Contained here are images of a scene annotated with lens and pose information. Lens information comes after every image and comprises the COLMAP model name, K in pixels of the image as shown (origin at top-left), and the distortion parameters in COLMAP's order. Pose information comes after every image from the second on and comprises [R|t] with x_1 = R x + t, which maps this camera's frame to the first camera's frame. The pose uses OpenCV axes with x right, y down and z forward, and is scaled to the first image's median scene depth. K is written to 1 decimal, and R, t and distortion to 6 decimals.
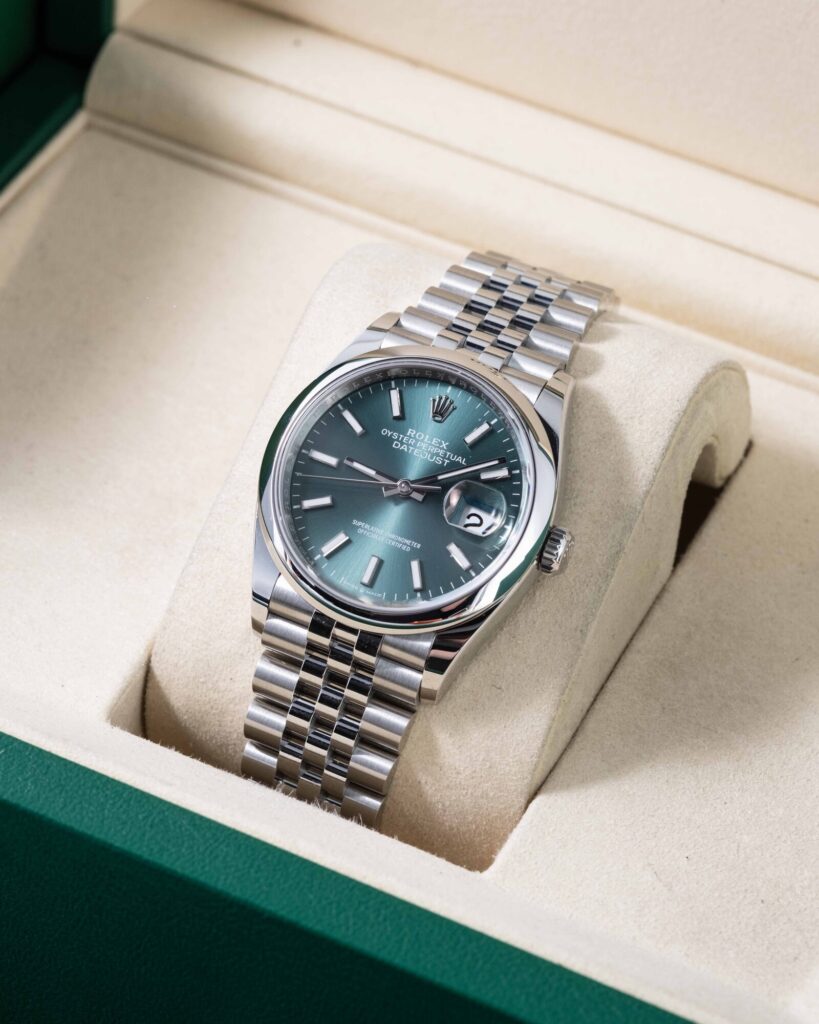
lens RADIAL K [[4018.9, 0, 409.5], [0, 4018.9, 512.0], [0, 0, 1]] dist [0.329153, -6.897507]
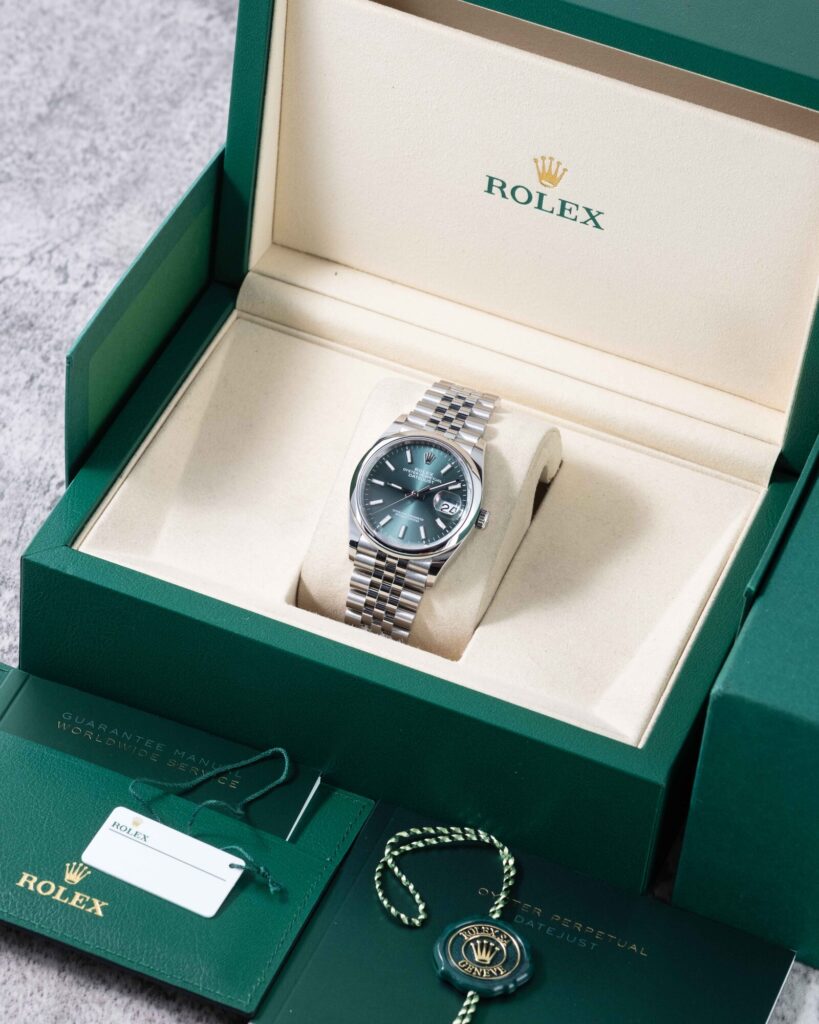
lens RADIAL K [[4018.9, 0, 409.5], [0, 4018.9, 512.0], [0, 0, 1]] dist [0.329153, -6.897507]
pose [[0.996258, -0.042612, 0.075194, -0.173714], [0.039227, 0.998174, 0.045930, -0.099381], [-0.077014, -0.042809, 0.996111, -1.245292]]
